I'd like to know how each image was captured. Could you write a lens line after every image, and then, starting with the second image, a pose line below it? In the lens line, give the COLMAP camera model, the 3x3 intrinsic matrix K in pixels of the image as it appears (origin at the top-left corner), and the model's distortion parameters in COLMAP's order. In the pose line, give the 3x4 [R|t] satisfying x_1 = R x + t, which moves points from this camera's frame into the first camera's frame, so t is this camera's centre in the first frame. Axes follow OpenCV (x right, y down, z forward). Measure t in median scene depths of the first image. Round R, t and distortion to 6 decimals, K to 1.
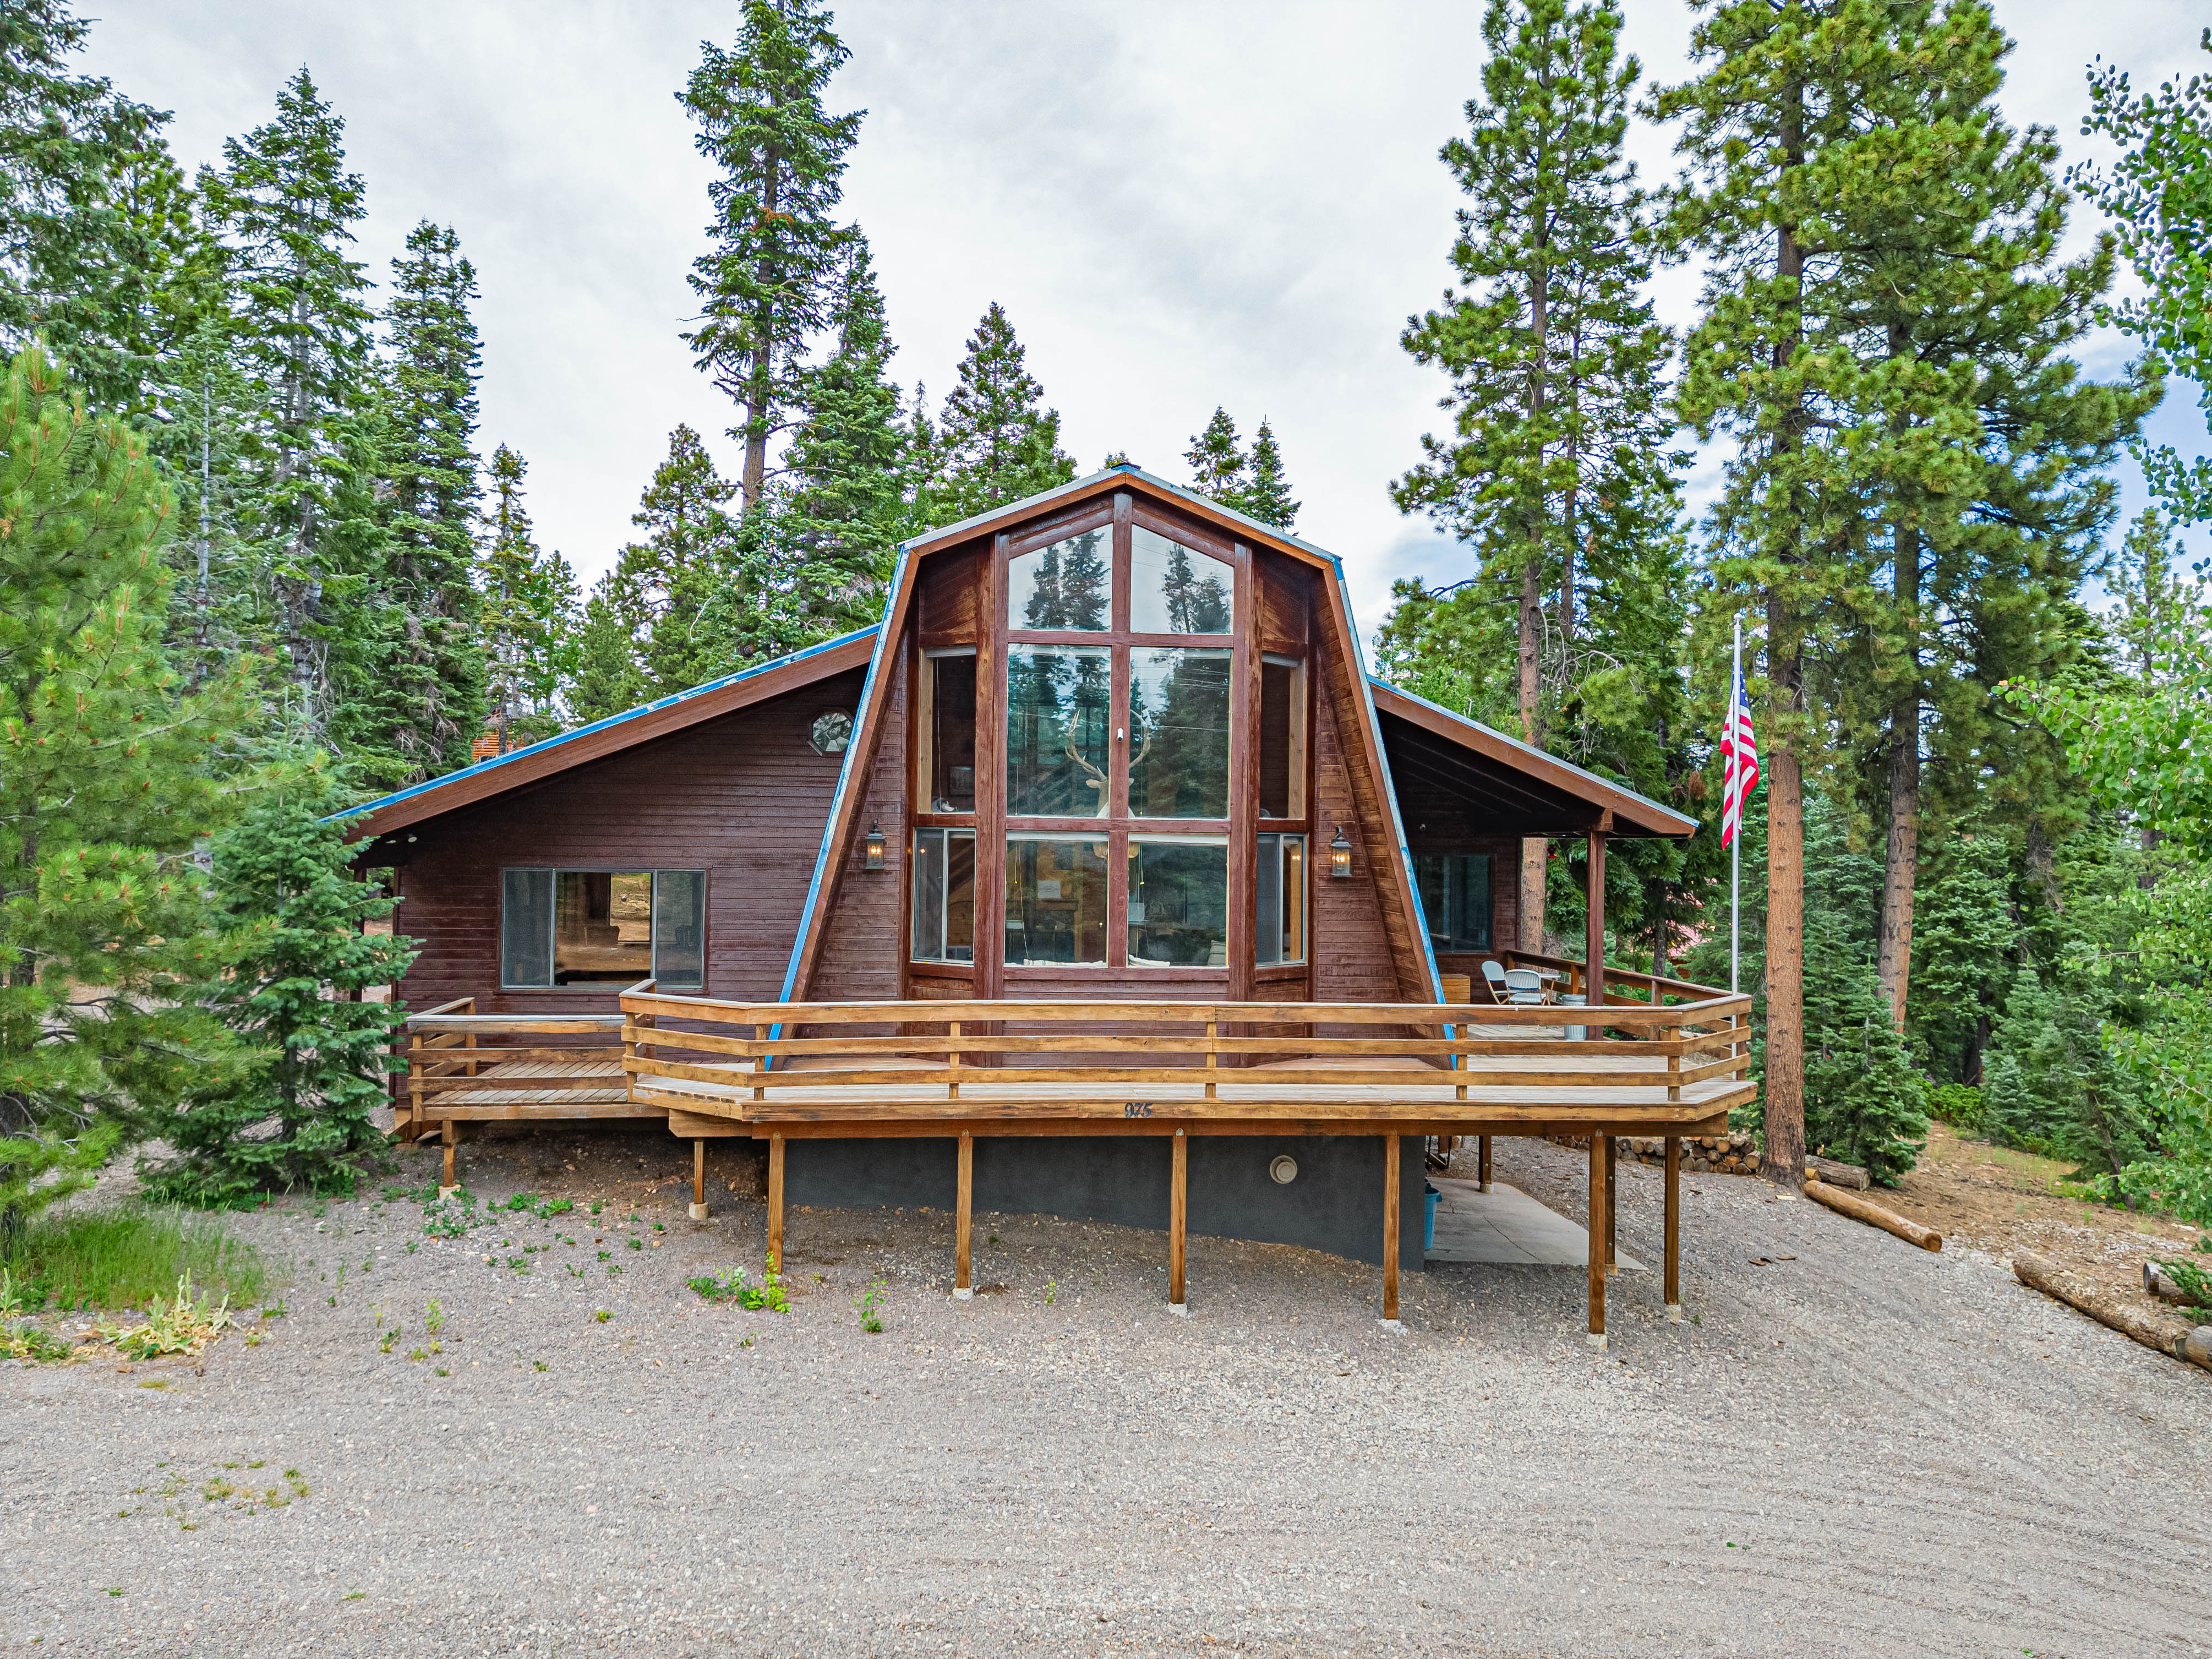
lens RADIAL K [[1548.0, 0, 1106.0], [0, 1548.0, 829.5], [0, 0, 1]] dist [-0.002160, -0.000719]
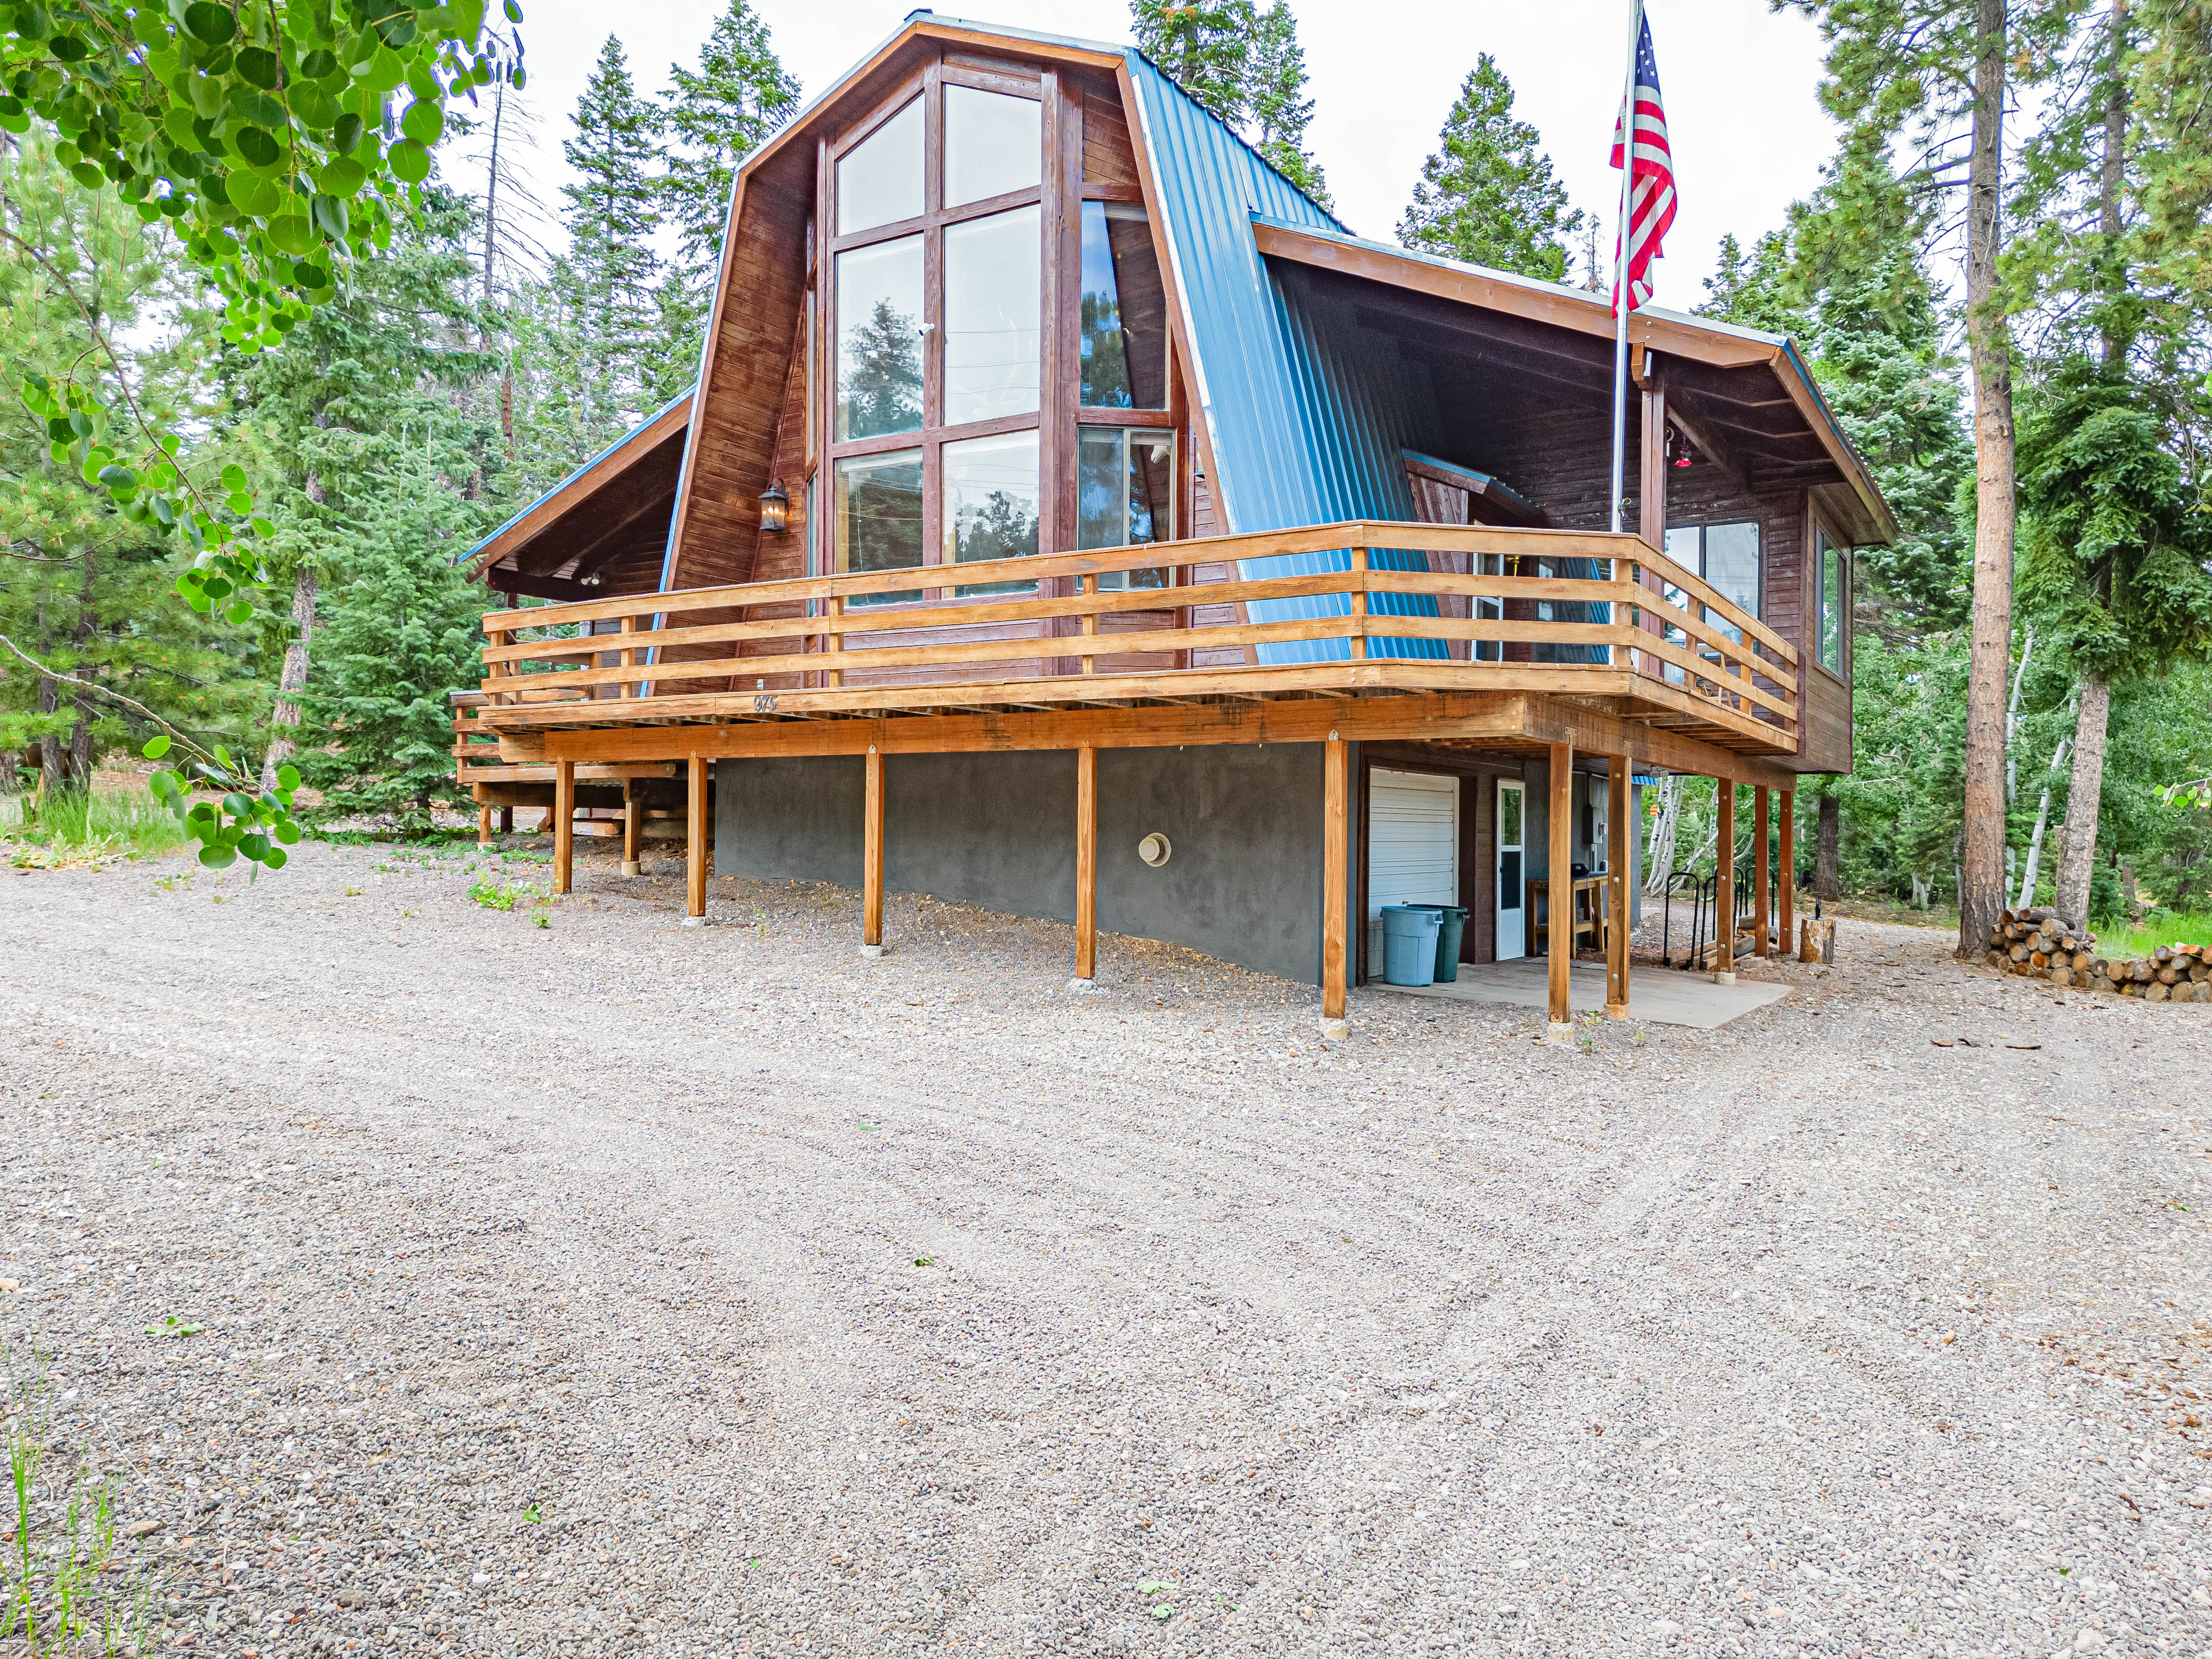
lens RADIAL K [[1515.7, 0, 1028.2], [0, 1515.7, 844.4], [0, 0, 1]] dist [-0.001110, -0.001813]
pose [[0.800975, 0.006787, -0.598660, 0.542295], [0.008378, 0.999711, 0.022543, 0.200949], [0.598640, -0.023072, 0.800686, 0.324443]]
